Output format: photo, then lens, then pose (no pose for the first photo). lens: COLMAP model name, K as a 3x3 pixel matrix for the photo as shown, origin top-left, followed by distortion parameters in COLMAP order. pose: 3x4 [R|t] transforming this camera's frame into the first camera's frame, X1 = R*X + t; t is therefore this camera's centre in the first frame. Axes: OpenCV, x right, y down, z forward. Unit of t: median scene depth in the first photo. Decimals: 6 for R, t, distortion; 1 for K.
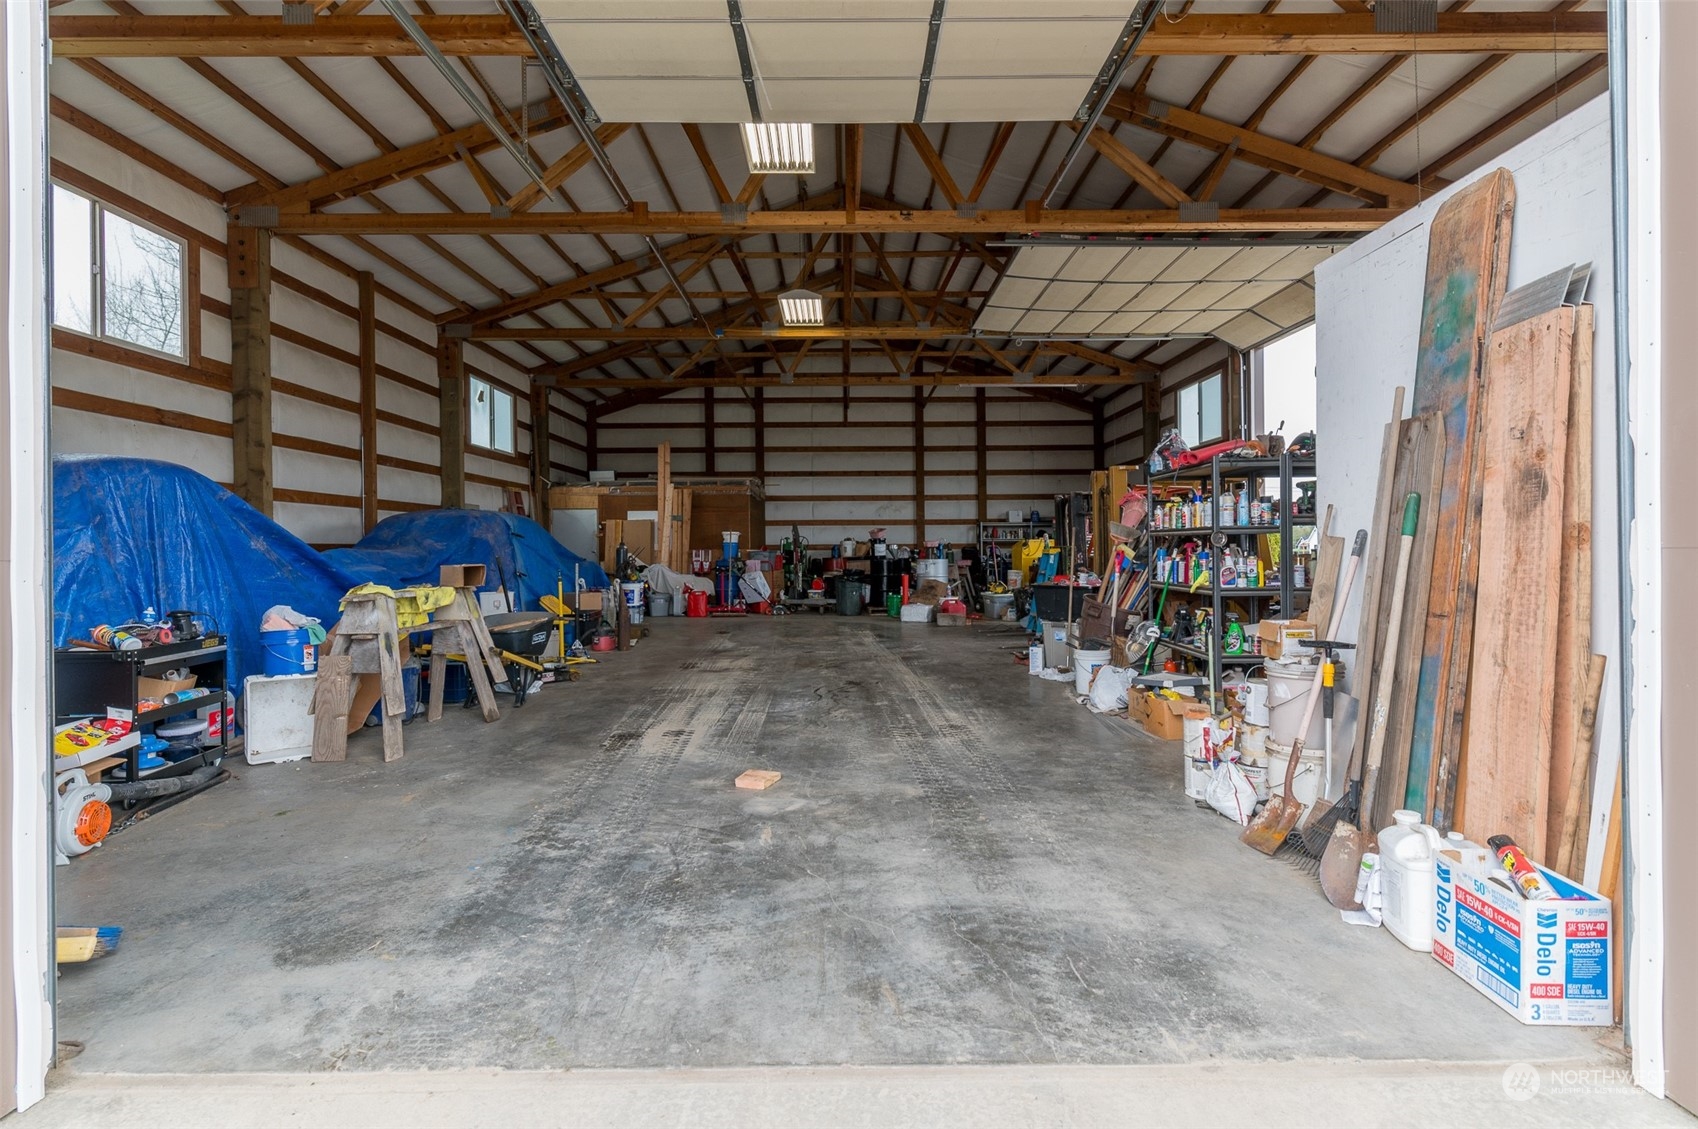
lens RADIAL K [[814.4, 0, 856.4], [0, 814.4, 558.4], [0, 0, 1]] dist [0.000219, -0.000217]
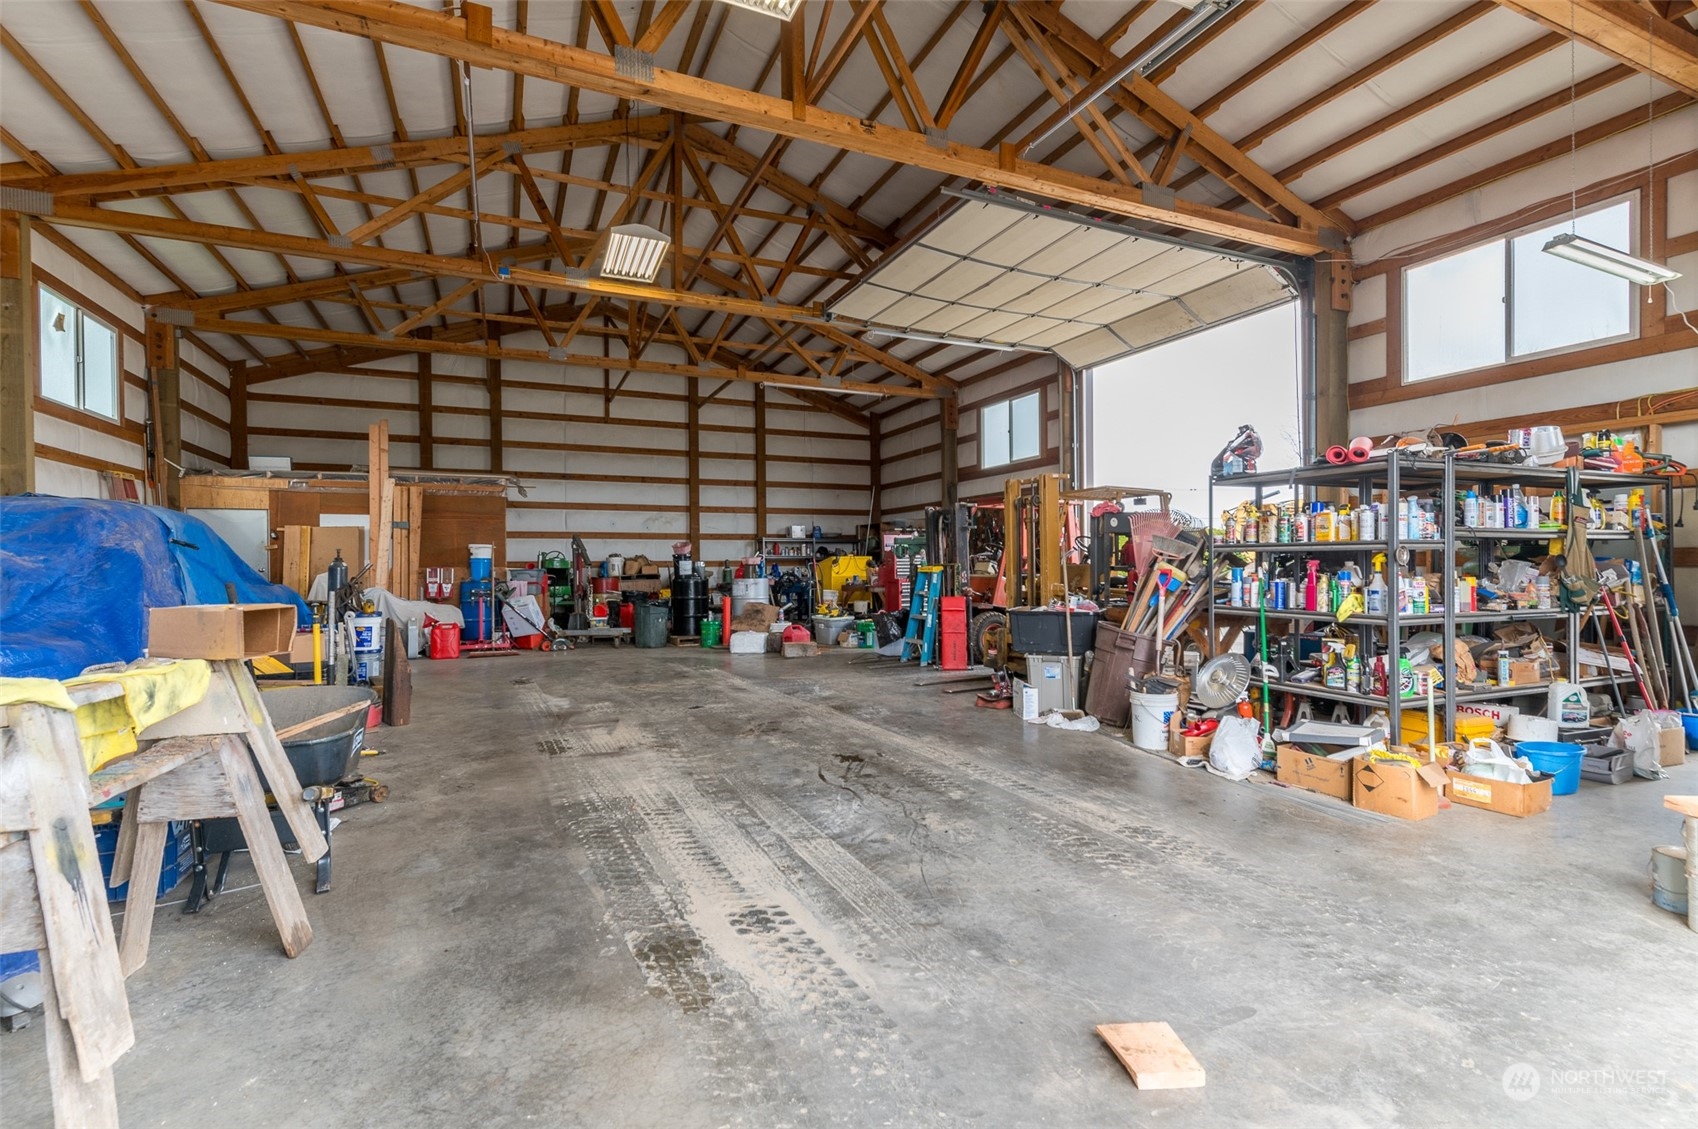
lens RADIAL K [[778.4, 0, 852.5], [0, 778.4, 574.1], [0, 0, 1]] dist [0.003965, -0.000117]
pose [[0.914970, -0.003890, 0.403503, -0.130605], [0.004310, 0.999991, -0.000132, -0.002905], [-0.403499, 0.001859, 0.914978, 0.183300]]
